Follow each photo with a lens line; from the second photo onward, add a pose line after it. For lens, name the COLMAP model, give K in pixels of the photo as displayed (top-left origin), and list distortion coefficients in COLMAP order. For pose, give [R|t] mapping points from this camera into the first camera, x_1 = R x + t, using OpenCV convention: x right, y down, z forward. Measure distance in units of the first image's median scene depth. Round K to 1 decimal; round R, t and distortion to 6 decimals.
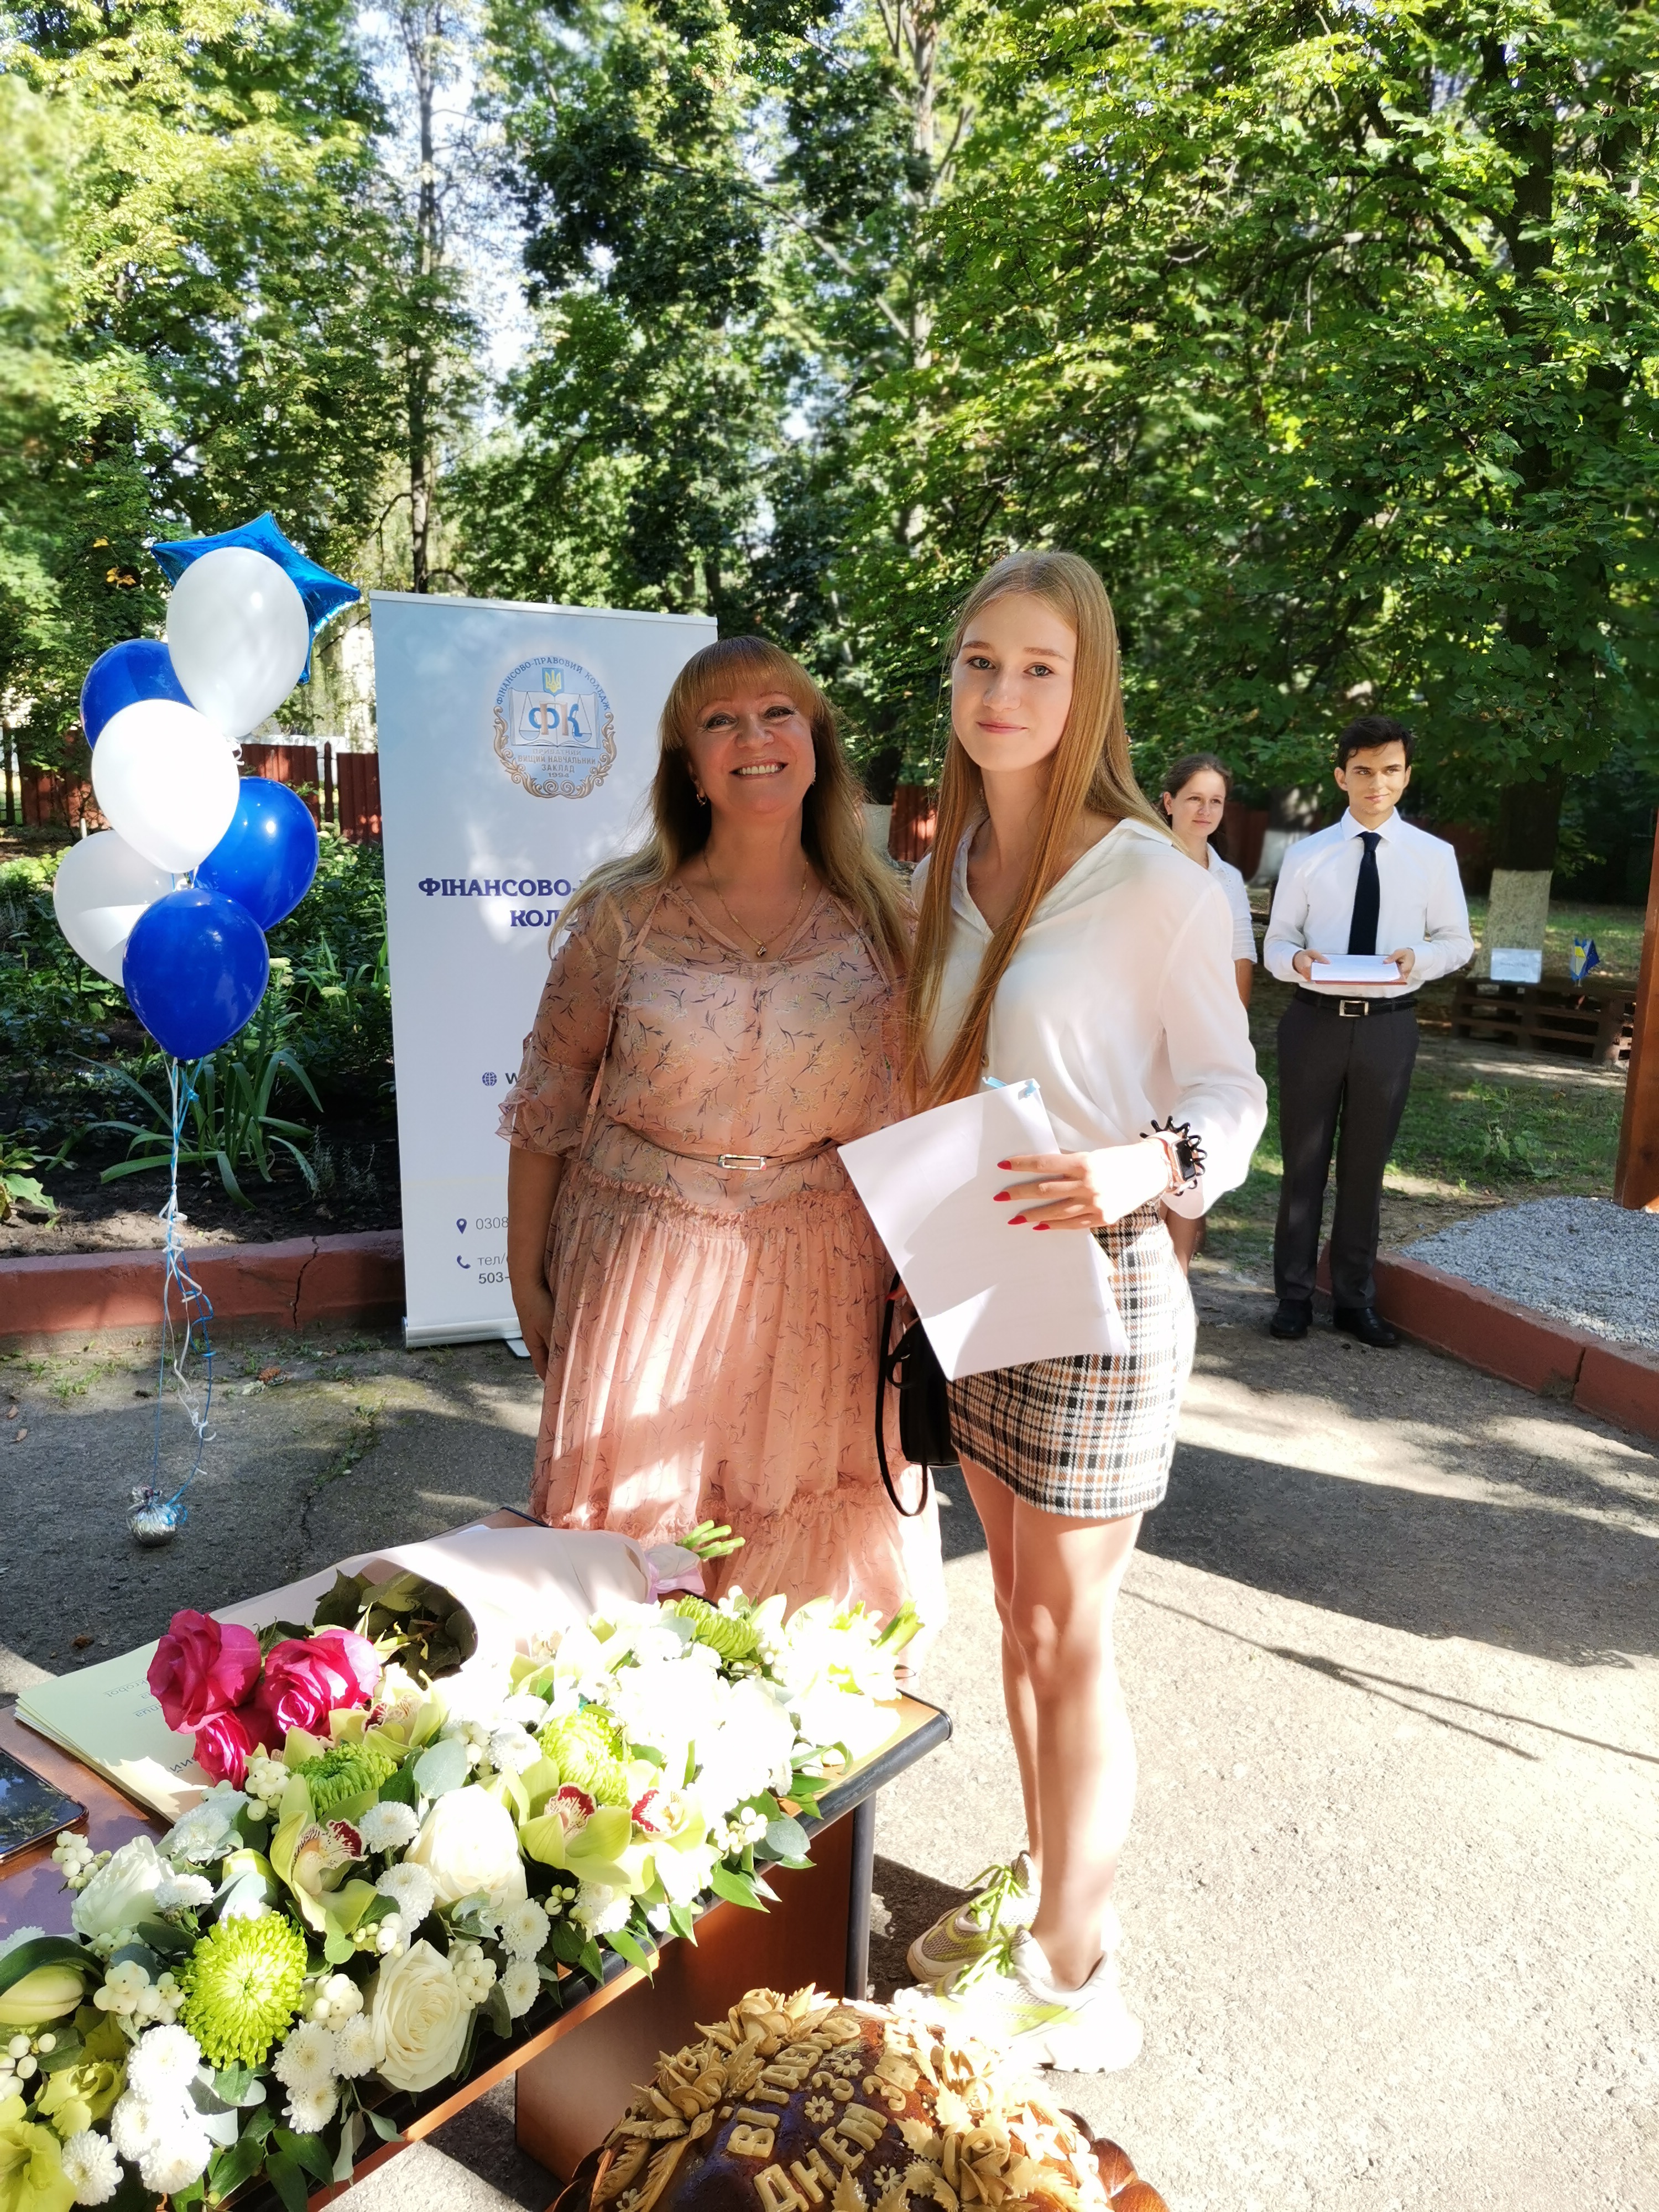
lens RADIAL K [[1667.7, 0, 820.1], [0, 1667.7, 1111.2], [0, 0, 1]] dist [0.058112, -0.077320]
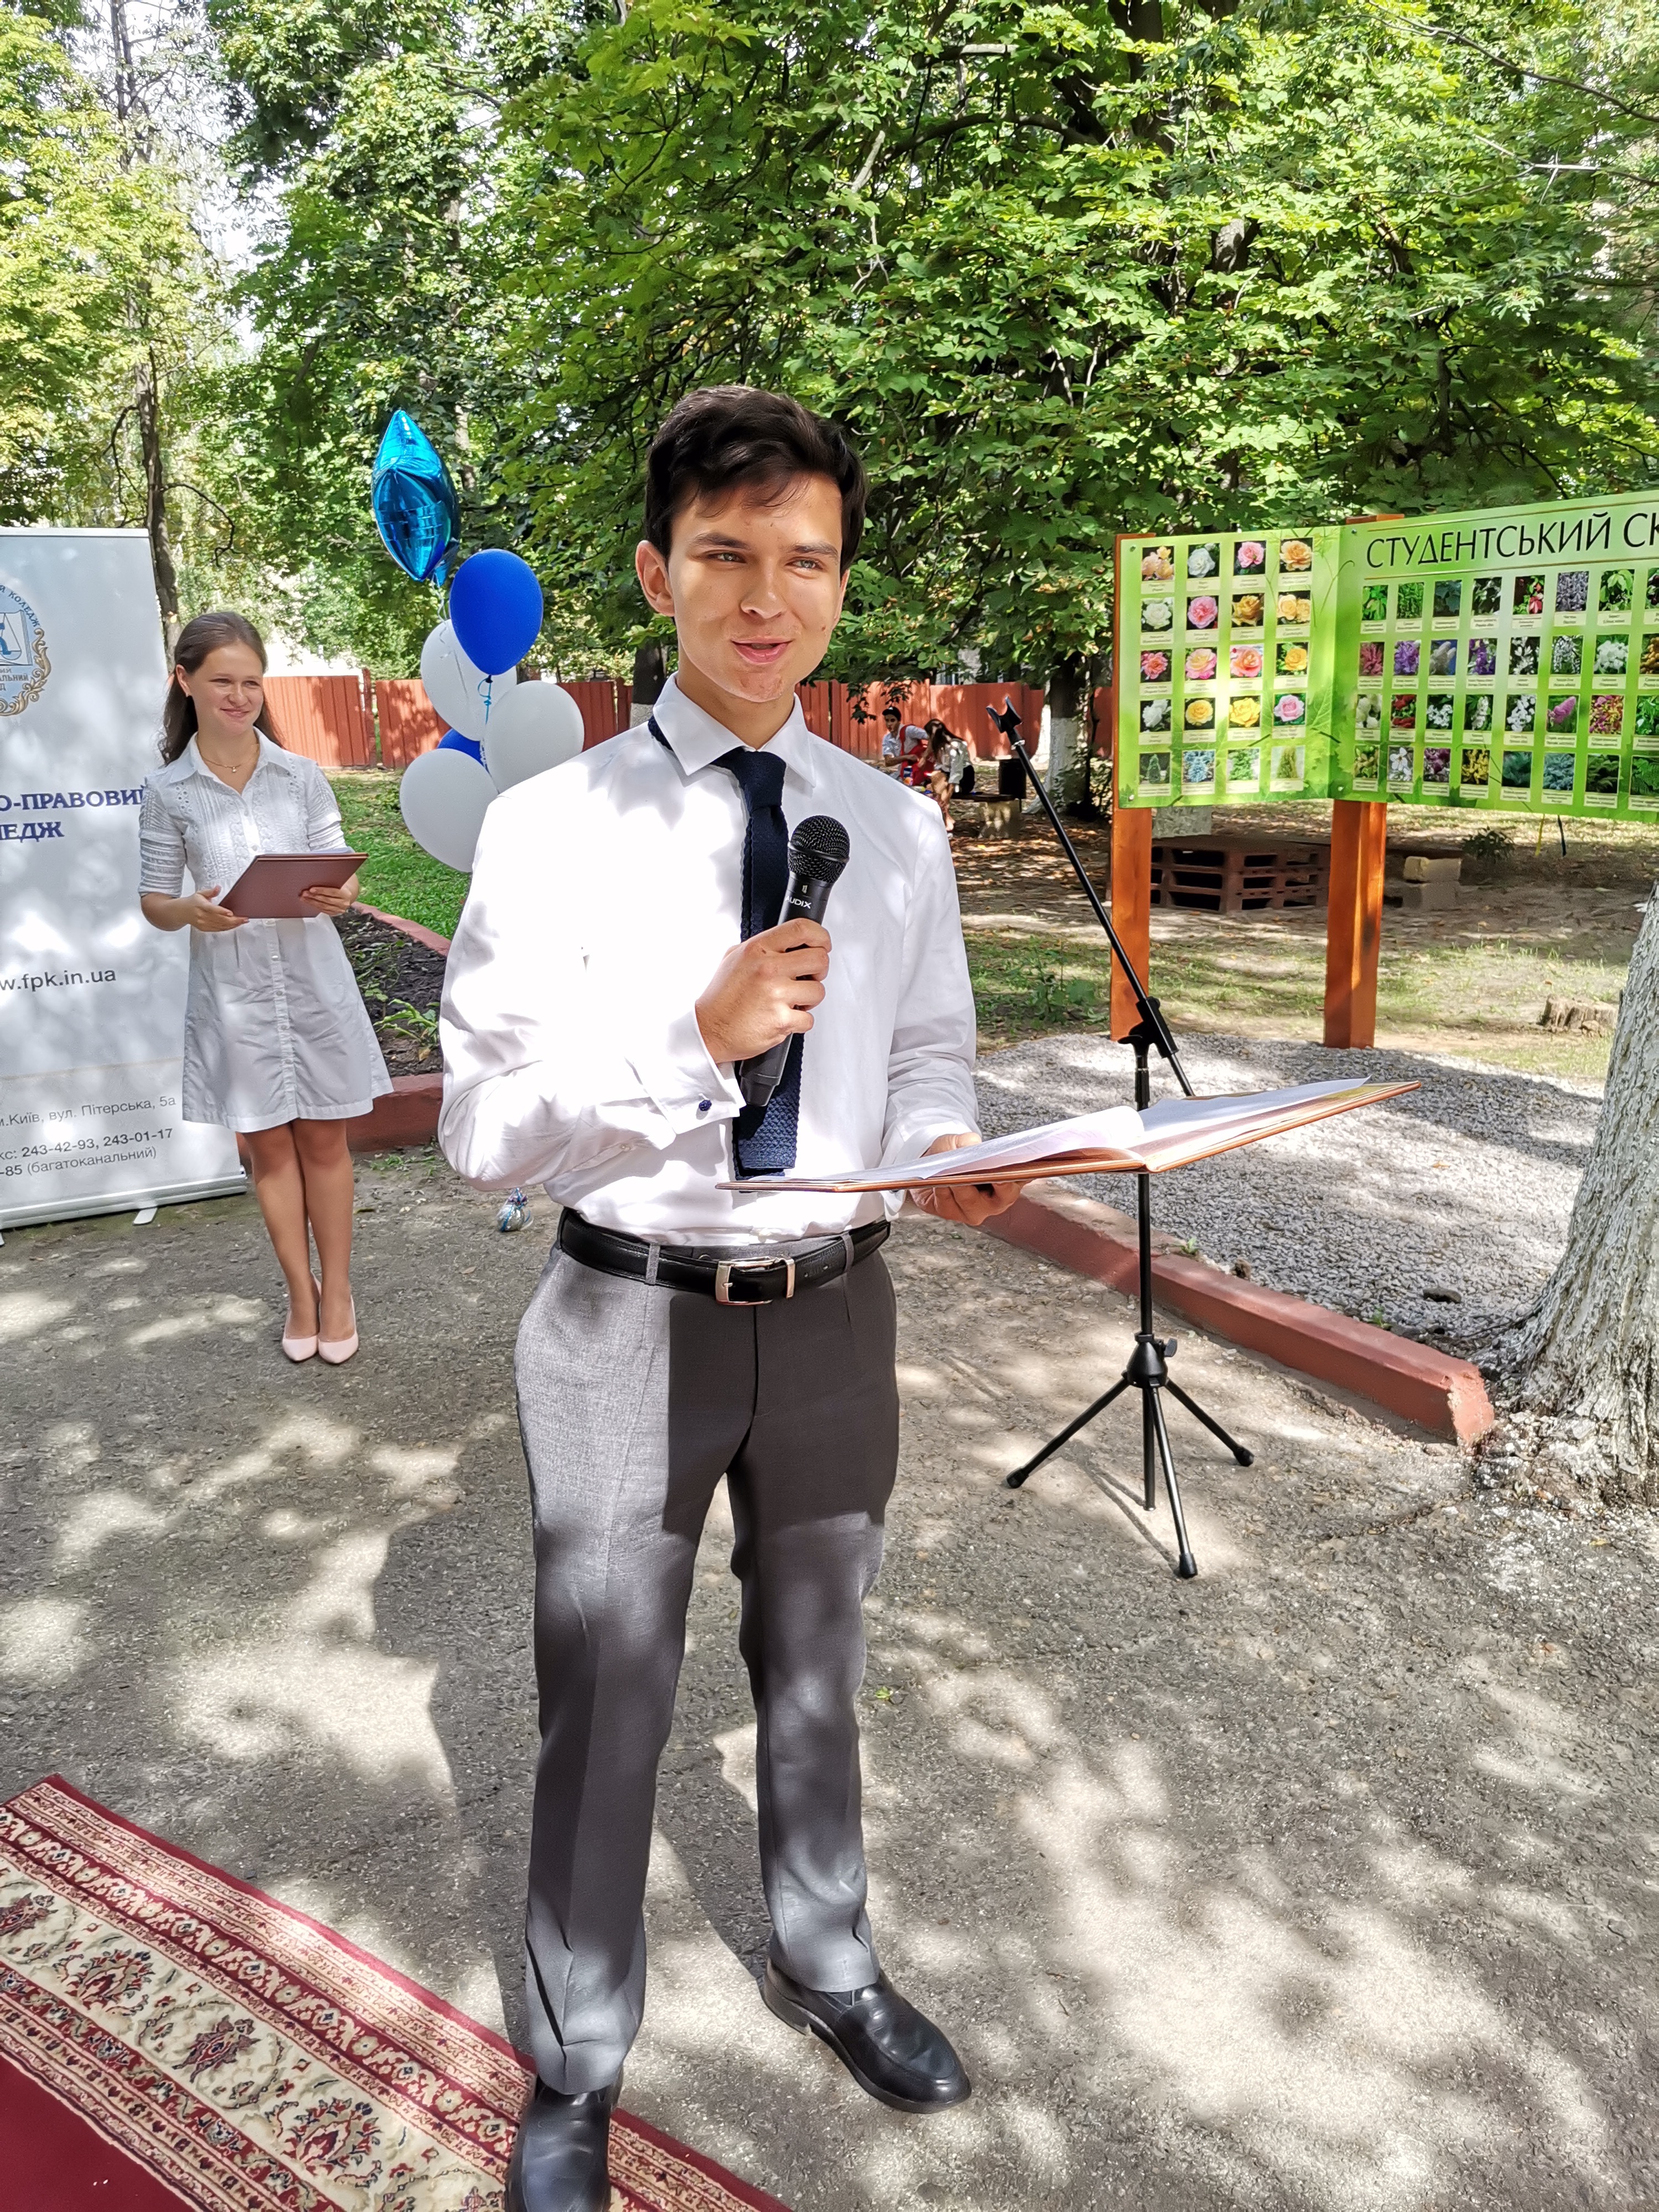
lens RADIAL K [[1667.7, 0, 853.4], [0, 1667.7, 1122.0], [0, 0, 1]] dist [0.058112, -0.077320]
pose [[0.994095, -0.075195, 0.078236, 0.234937], [0.070018, 0.995298, 0.066934, 0.027658], [-0.082902, -0.061060, 0.994685, -0.100150]]
